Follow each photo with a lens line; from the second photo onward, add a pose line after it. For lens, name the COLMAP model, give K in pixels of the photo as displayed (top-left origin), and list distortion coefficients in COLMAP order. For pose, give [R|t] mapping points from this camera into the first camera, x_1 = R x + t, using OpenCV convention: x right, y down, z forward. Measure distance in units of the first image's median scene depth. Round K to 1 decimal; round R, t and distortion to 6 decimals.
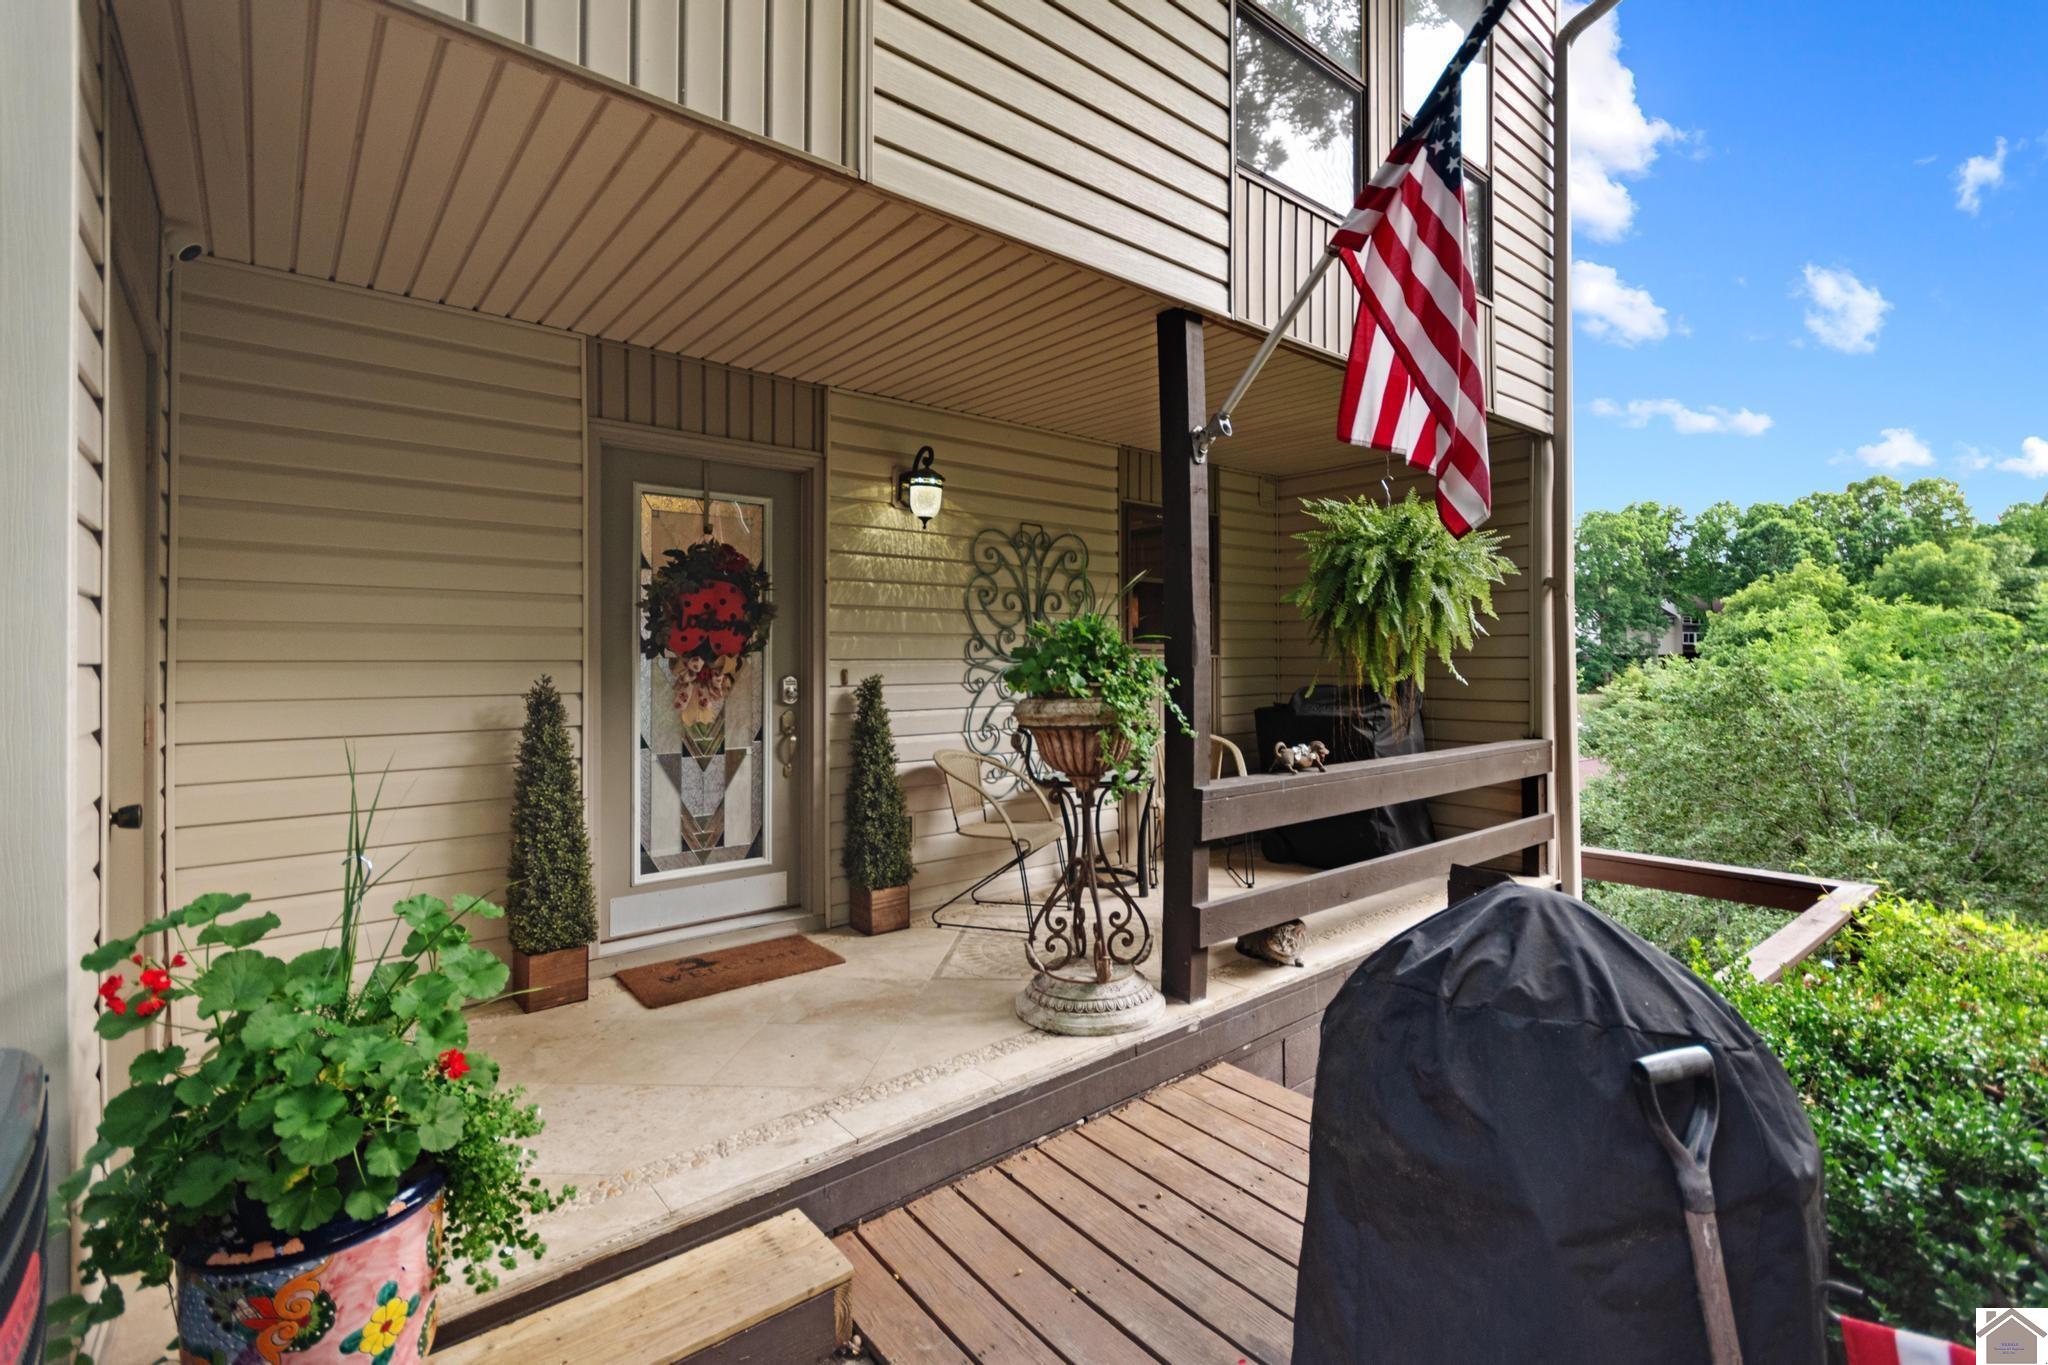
lens RADIAL K [[908.9, 0, 1030.2], [0, 908.9, 666.1], [0, 0, 1]] dist [0.008123, -0.000129]
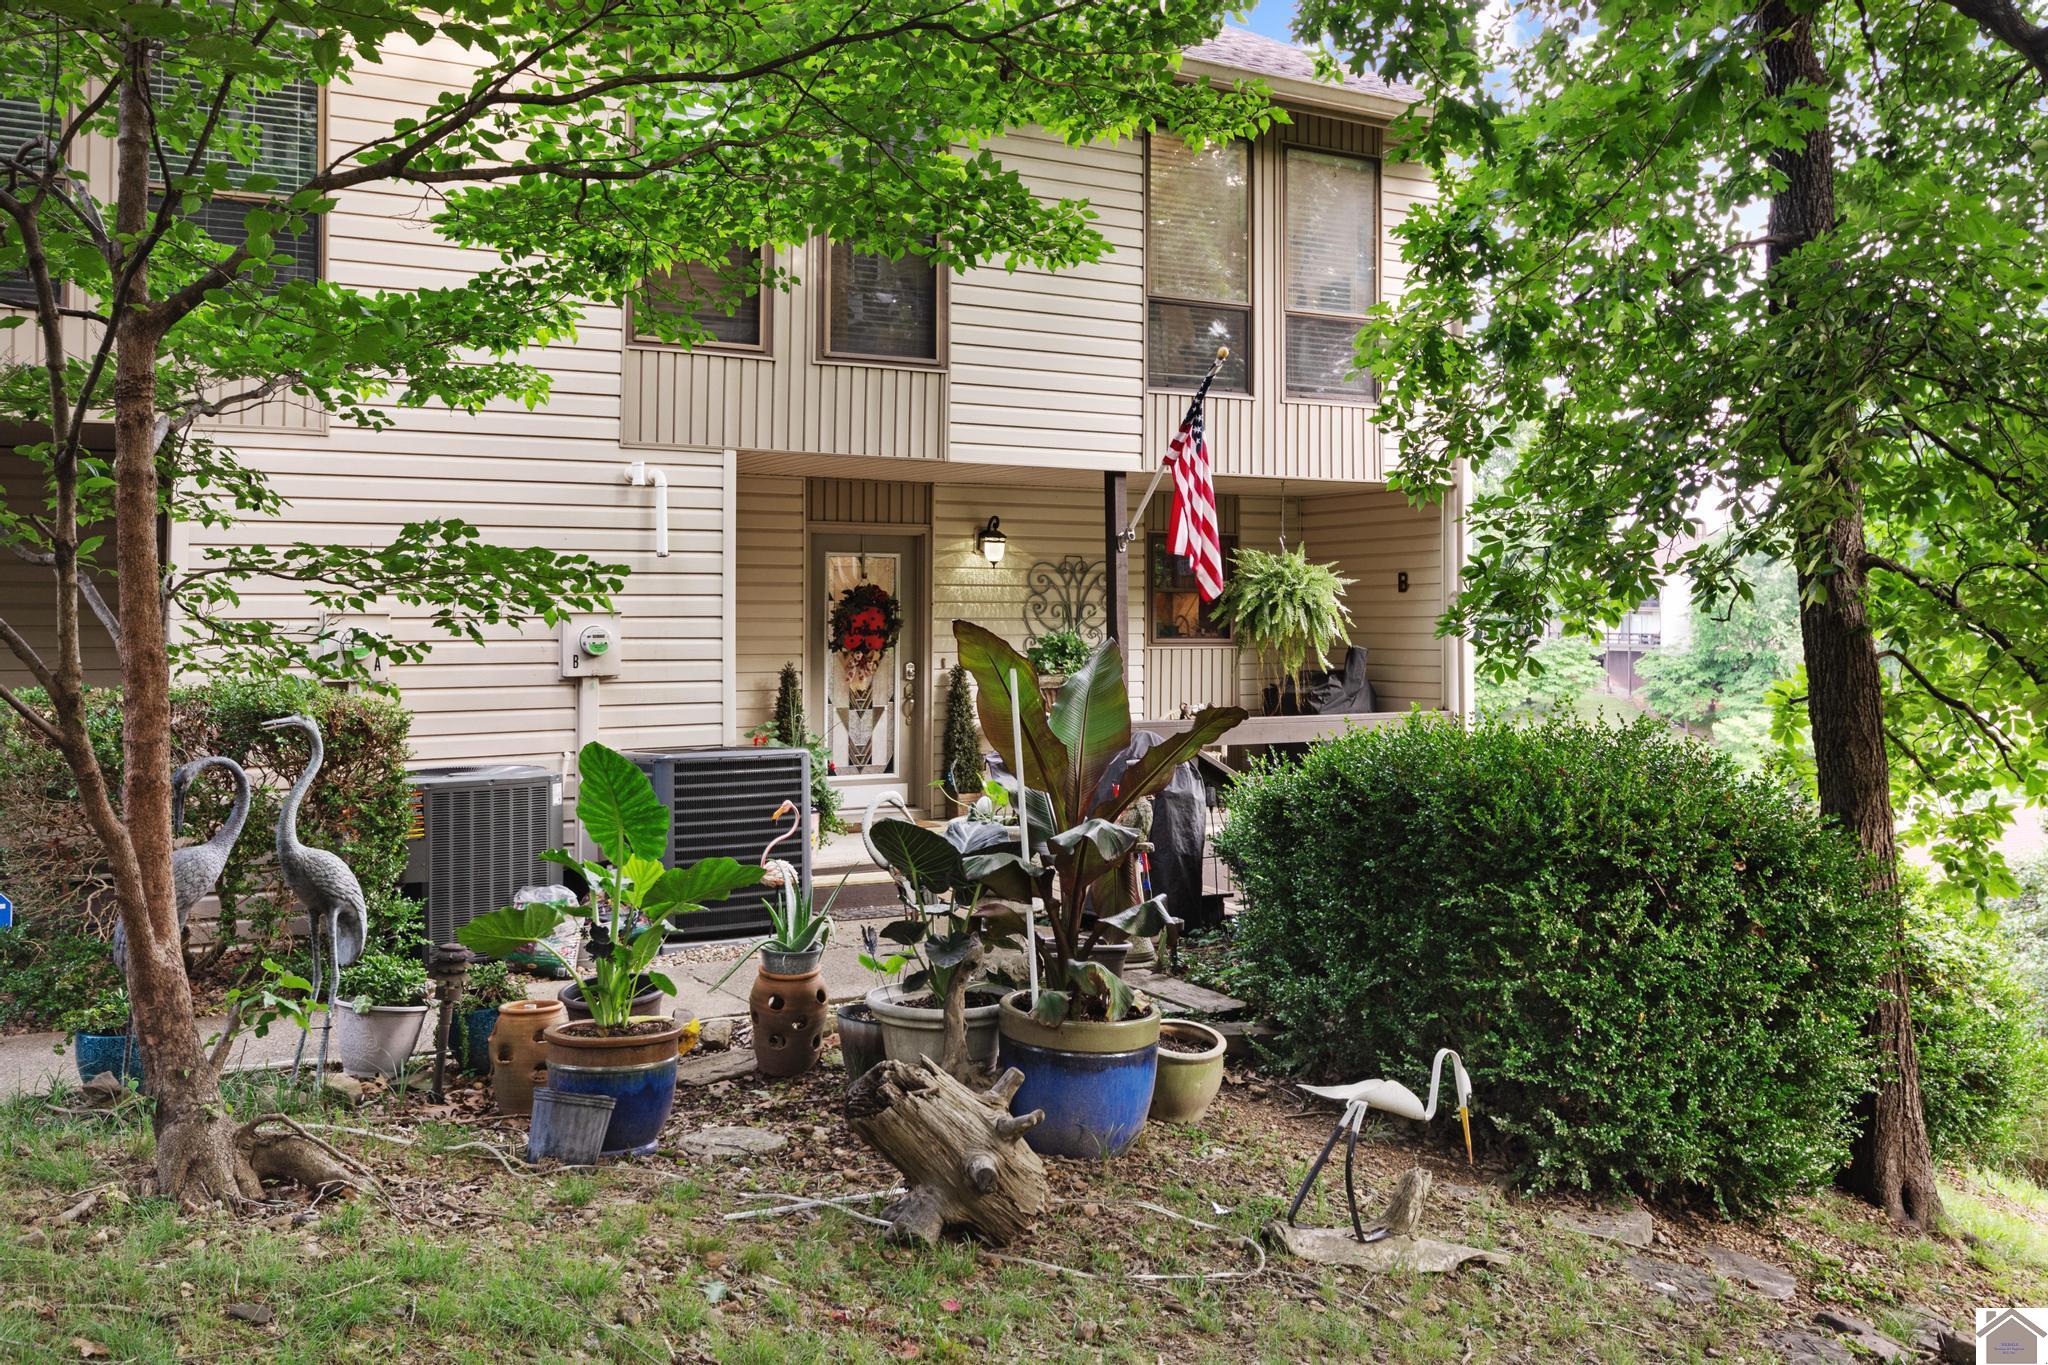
lens RADIAL K [[1740.1, 0, 1027.2], [0, 1740.1, 590.3], [0, 0, 1]] dist [0.000840, 0.007629]
pose [[0.985387, -0.002145, -0.170316, 0.477790], [-0.002436, 0.999641, -0.026684, -0.035849], [0.170312, 0.026709, 0.985028, -2.057200]]
